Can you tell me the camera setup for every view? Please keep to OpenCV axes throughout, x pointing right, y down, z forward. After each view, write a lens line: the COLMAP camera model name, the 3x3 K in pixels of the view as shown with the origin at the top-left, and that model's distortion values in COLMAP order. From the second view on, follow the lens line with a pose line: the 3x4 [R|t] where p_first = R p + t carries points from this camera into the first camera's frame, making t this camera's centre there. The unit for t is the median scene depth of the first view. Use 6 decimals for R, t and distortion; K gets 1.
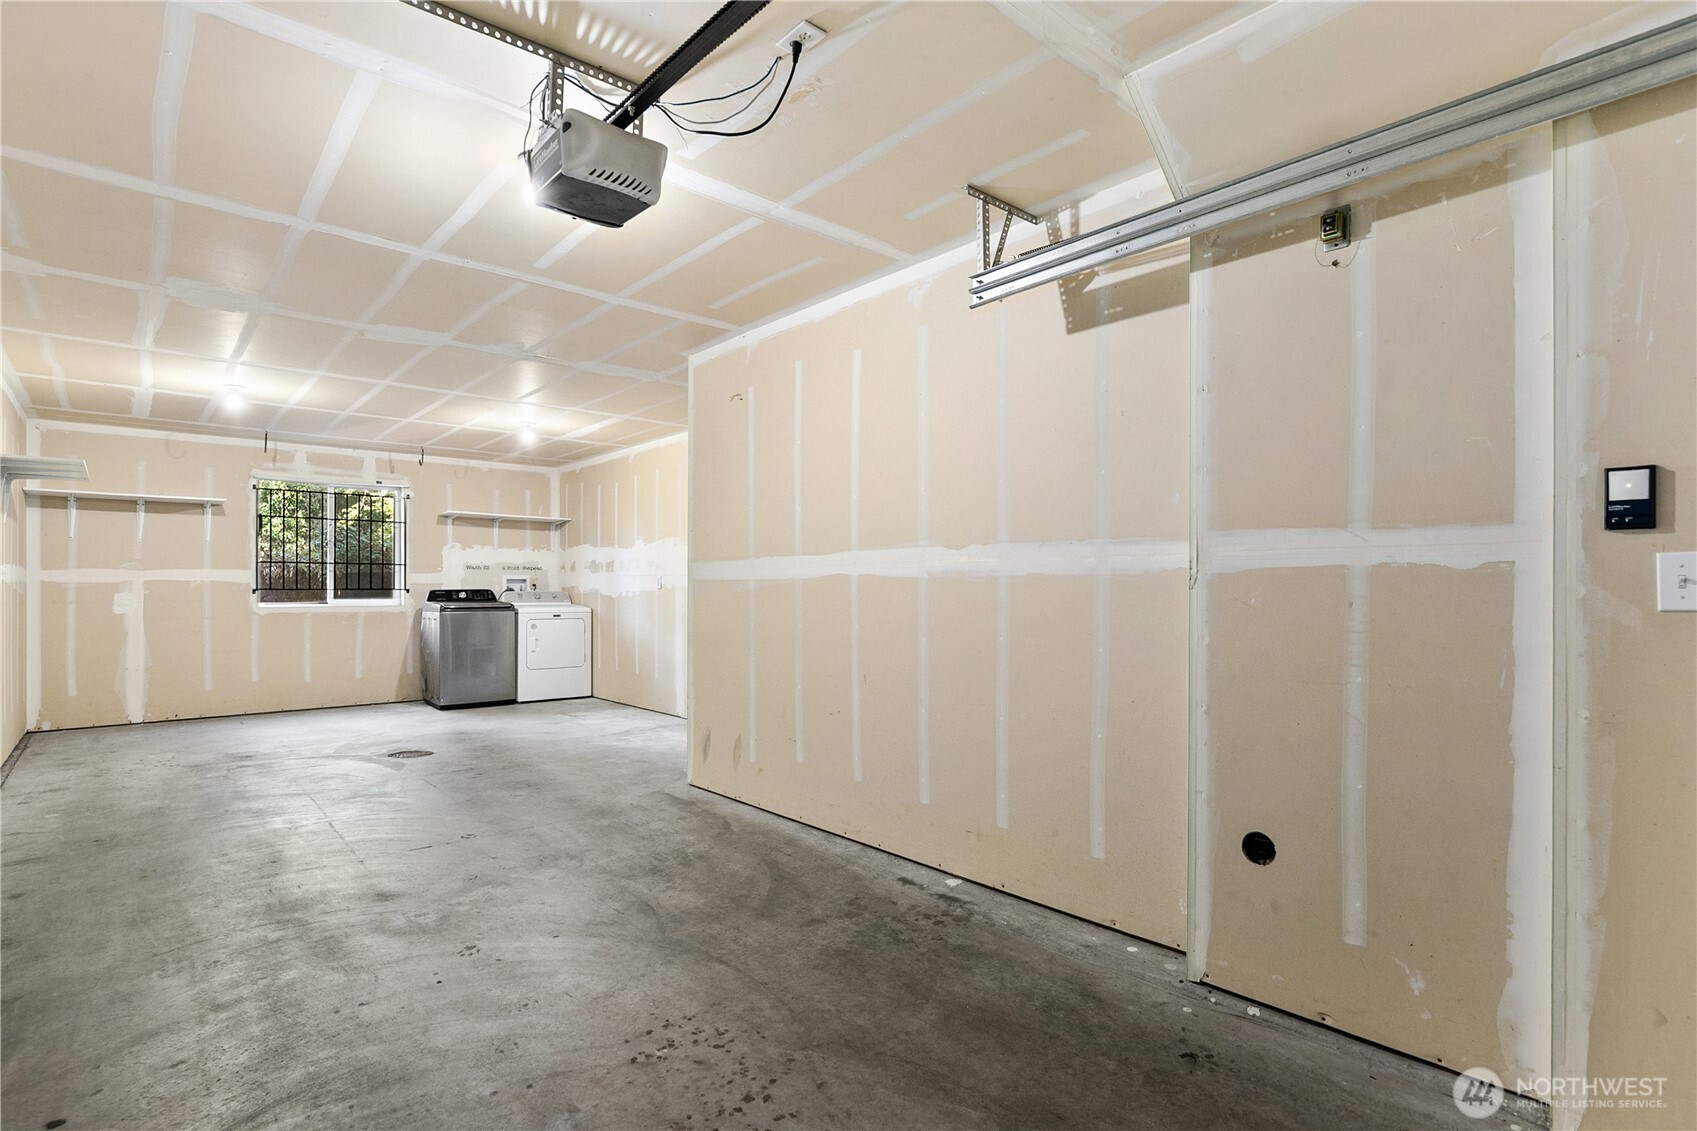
lens RADIAL K [[825.4, 0, 848.4], [0, 825.4, 582.1], [0, 0, 1]] dist [-0.000193, 0.000086]
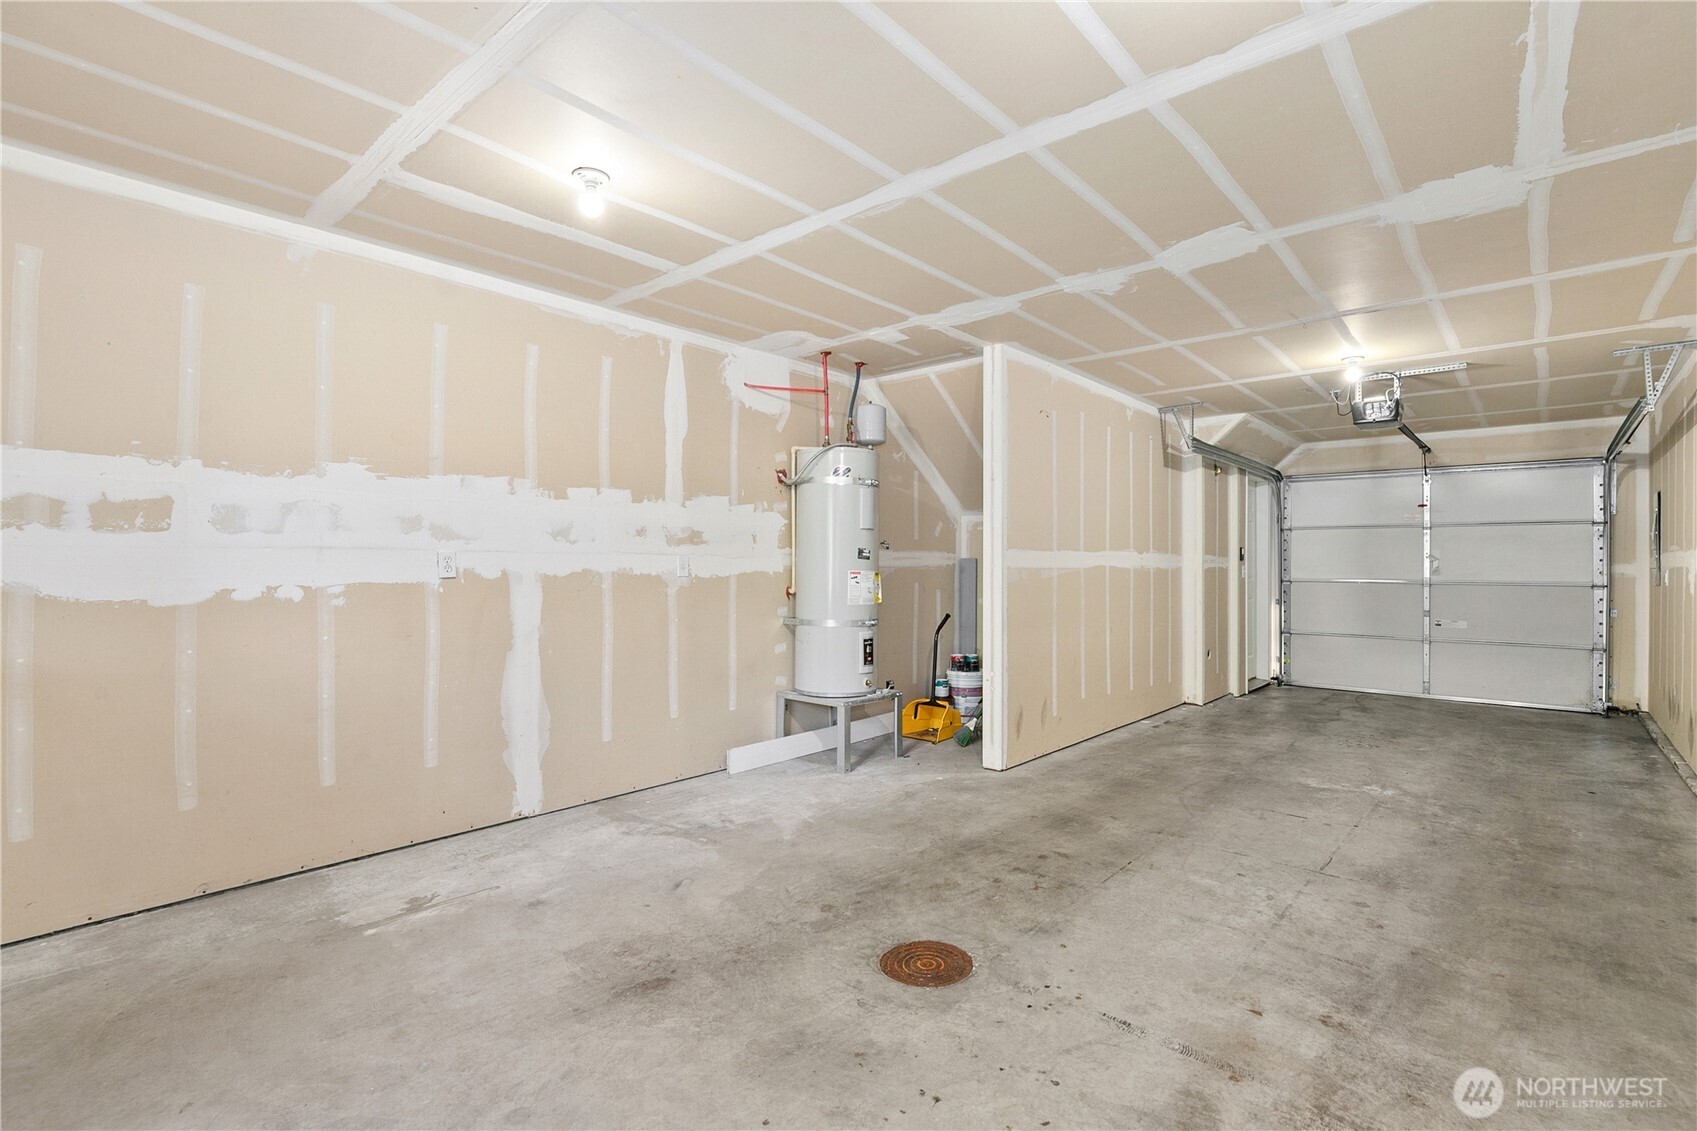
lens RADIAL K [[790.6, 0, 848.7], [0, 790.6, 564.5], [0, 0, 1]] dist [-0.012756, 0.004641]
pose [[-0.134913, 0.005143, 0.990844, -1.245782], [-0.006939, 0.999957, -0.006135, 0.001315], [-0.990833, -0.007704, -0.134872, 1.465990]]
